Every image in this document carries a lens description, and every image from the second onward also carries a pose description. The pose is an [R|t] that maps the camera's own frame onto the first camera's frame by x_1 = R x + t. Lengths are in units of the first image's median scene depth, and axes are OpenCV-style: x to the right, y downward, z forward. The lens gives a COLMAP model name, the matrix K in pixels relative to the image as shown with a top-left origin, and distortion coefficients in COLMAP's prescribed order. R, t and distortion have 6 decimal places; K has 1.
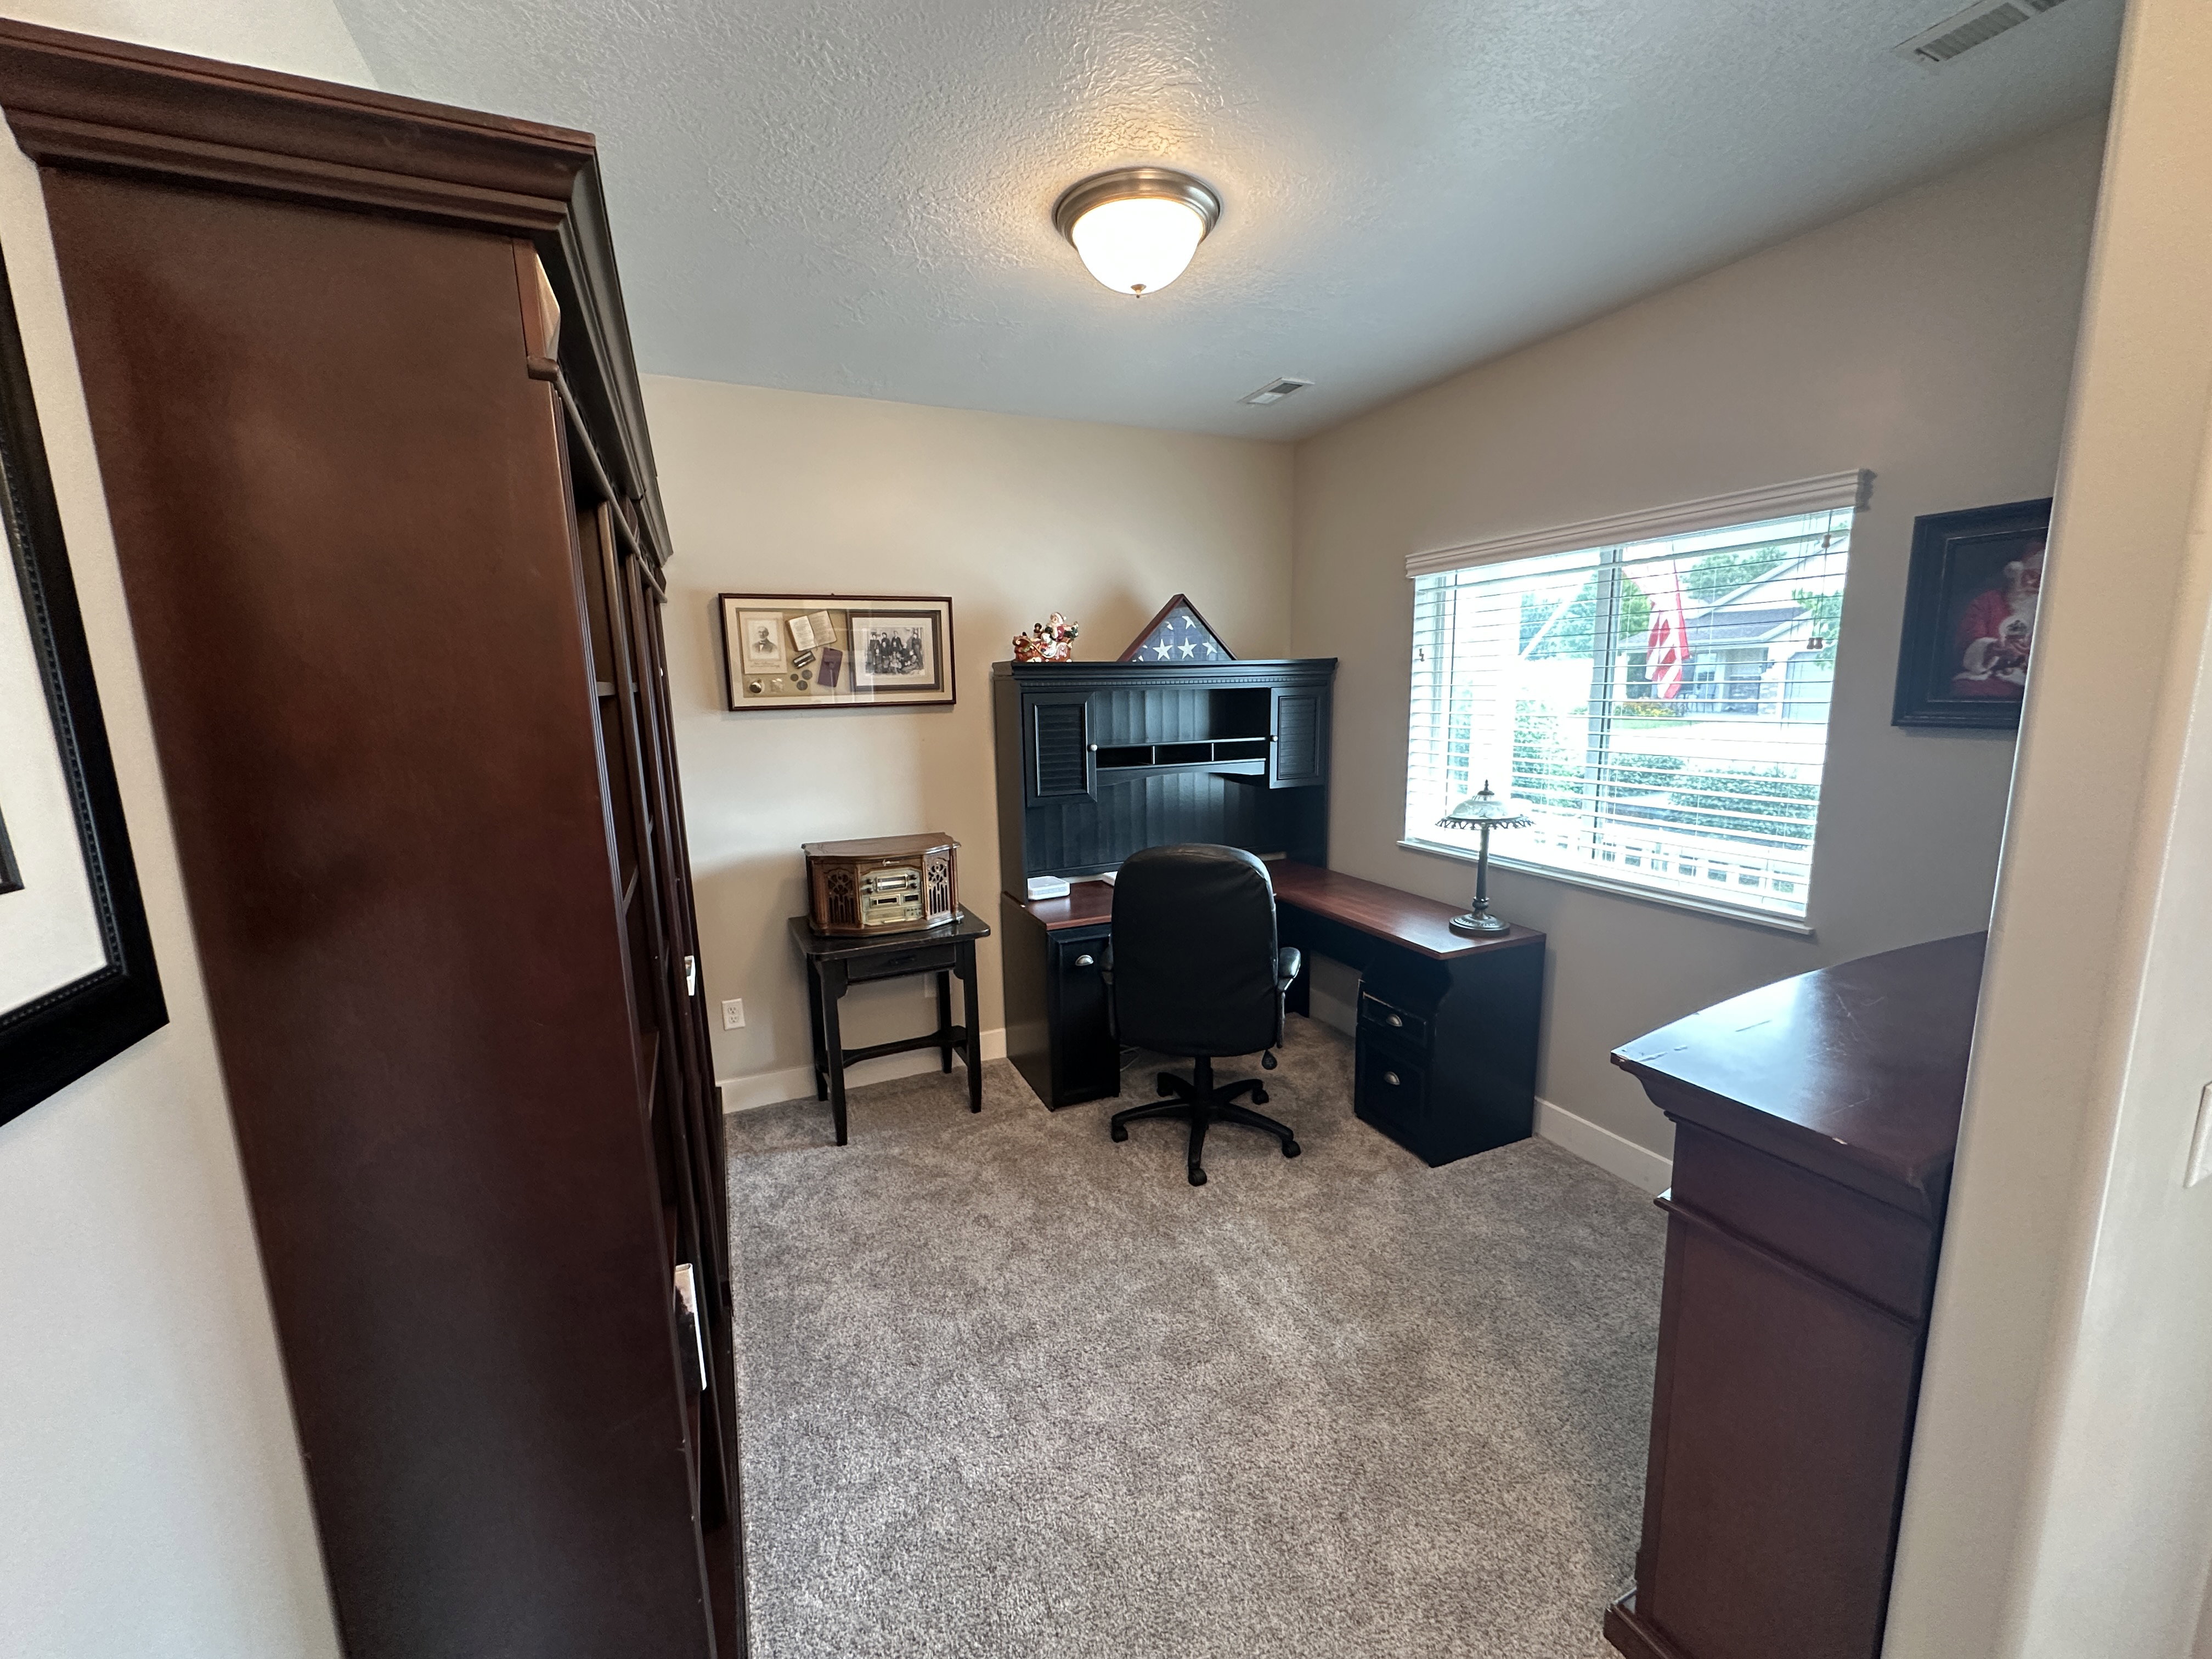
lens RADIAL K [[882.2, 0, 1103.2], [0, 882.2, 828.2], [0, 0, 1]] dist [-0.001173, -0.000413]
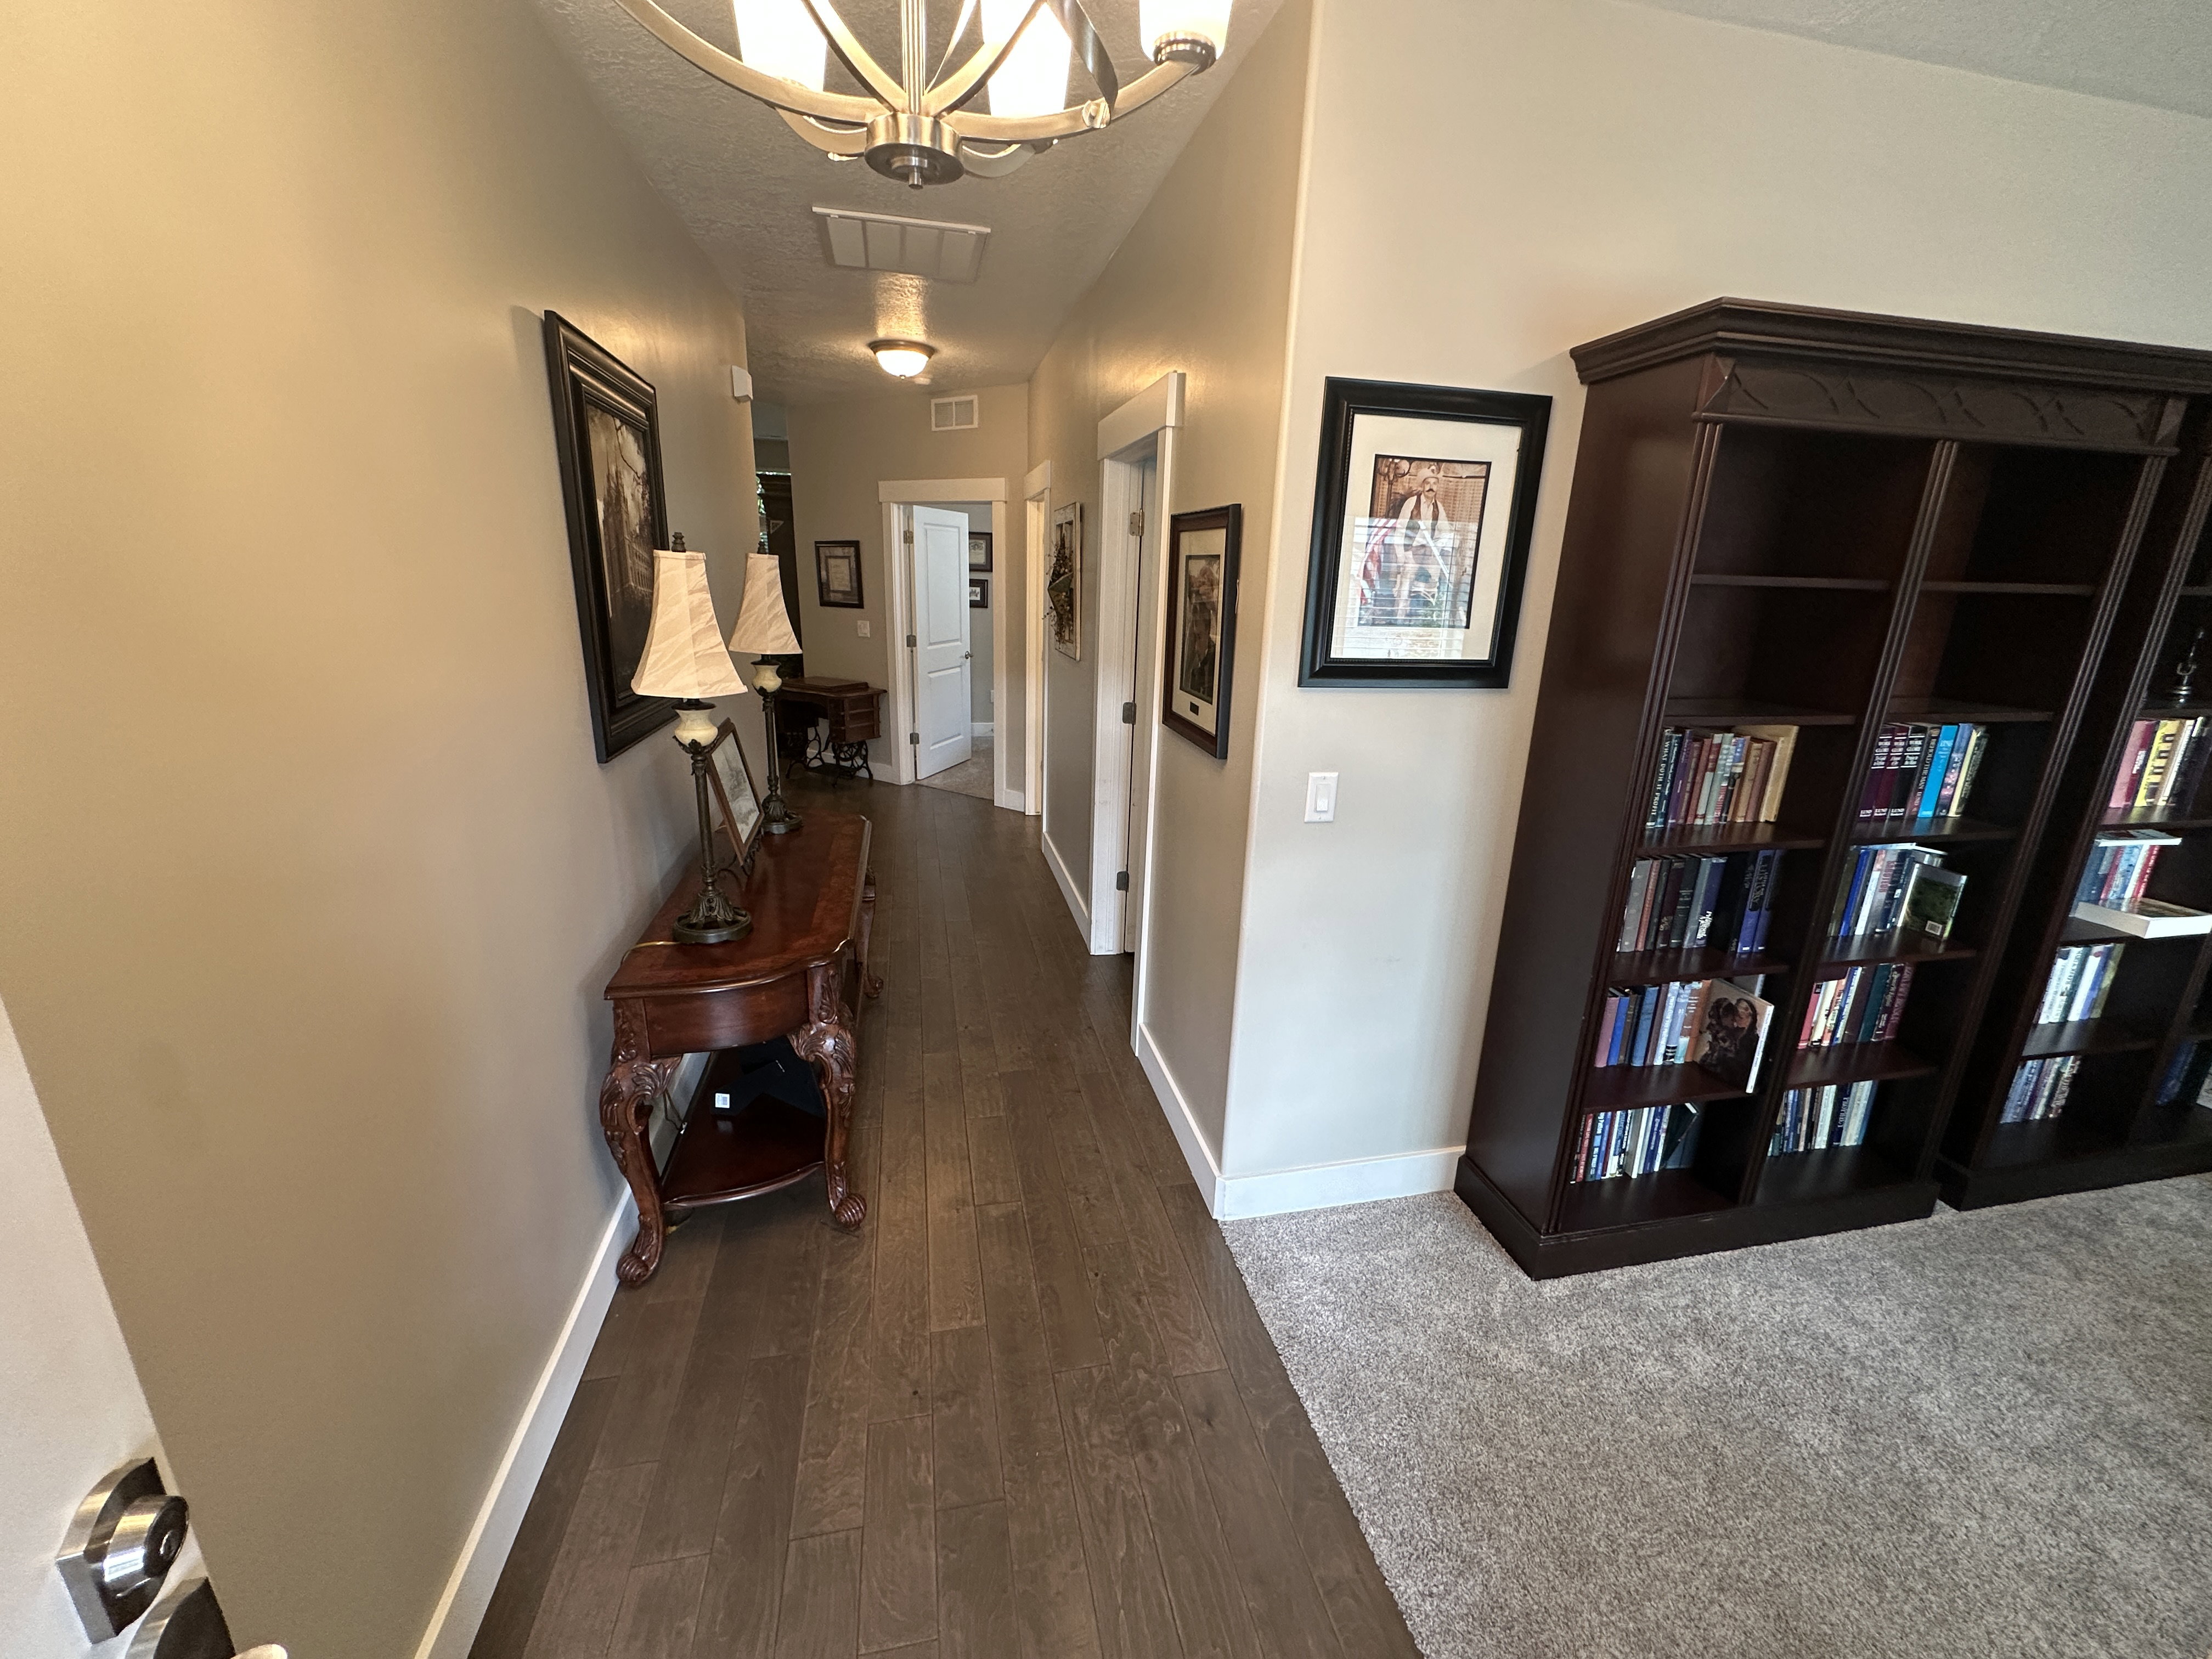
lens RADIAL K [[882.2, 0, 1109.6], [0, 882.2, 821.1], [0, 0, 1]] dist [-0.001173, -0.000413]
pose [[-0.209601, 0.287920, -0.934436, 0.746850], [-0.183778, 0.927032, 0.326861, -0.032218], [0.960361, 0.240239, -0.141393, 0.089436]]
